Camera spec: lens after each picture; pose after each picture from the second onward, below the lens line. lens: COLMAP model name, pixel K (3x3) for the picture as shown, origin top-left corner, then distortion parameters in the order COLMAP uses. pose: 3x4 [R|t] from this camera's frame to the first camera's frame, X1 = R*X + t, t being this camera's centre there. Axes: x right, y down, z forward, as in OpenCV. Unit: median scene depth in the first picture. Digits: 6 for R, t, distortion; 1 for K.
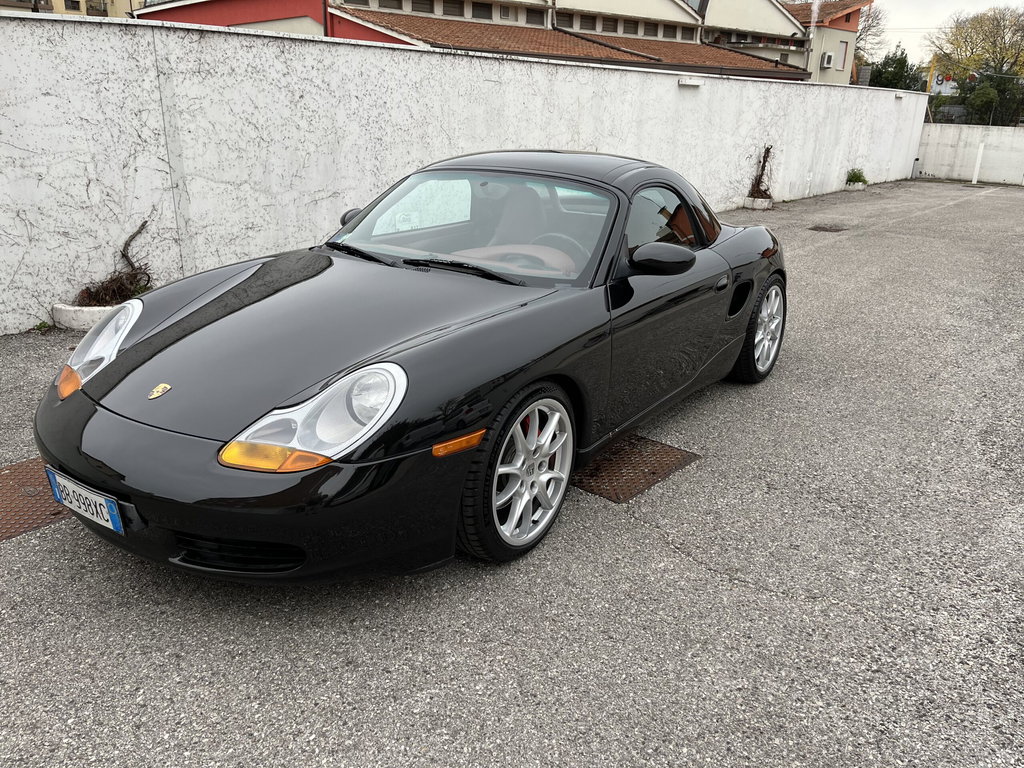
lens RADIAL K [[773.7, 0, 512.0], [0, 773.7, 384.0], [0, 0, 1]] dist [0.129095, -0.170496]
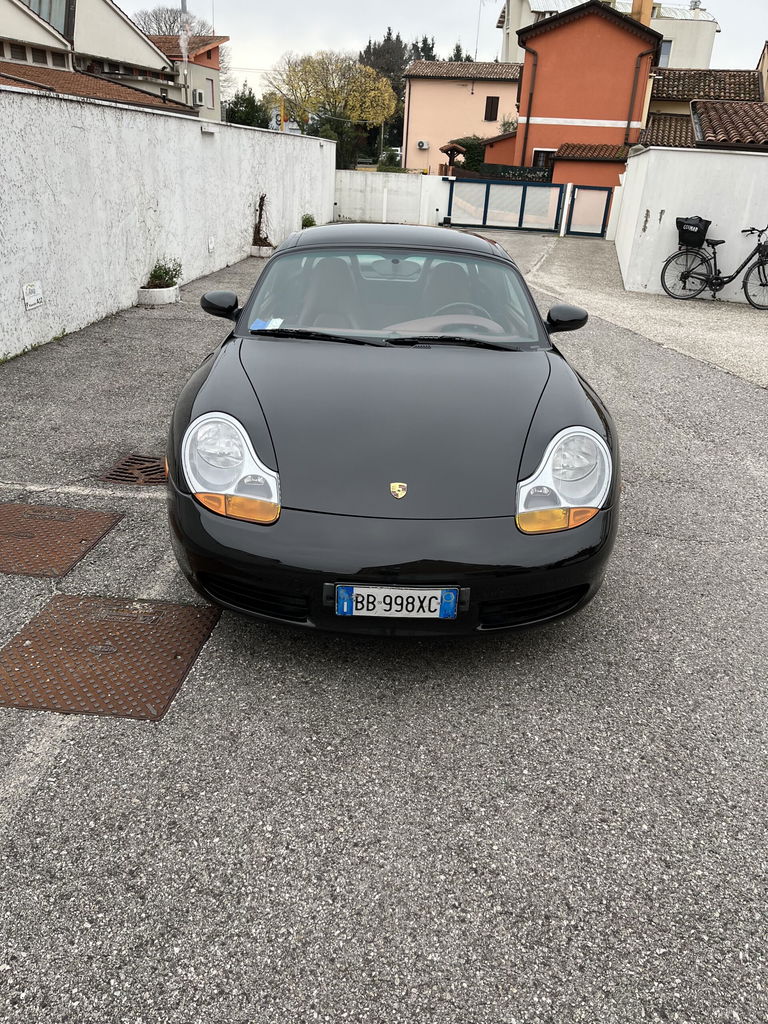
lens RADIAL K [[773.7, 0, 384.0], [0, 773.7, 512.0], [0, 0, 1]] dist [0.129095, -0.170496]
pose [[0.822795, -0.219411, 0.524277, -0.114761], [0.164697, 0.974942, 0.149542, -0.013753], [-0.543951, -0.036695, 0.838314, 0.014918]]
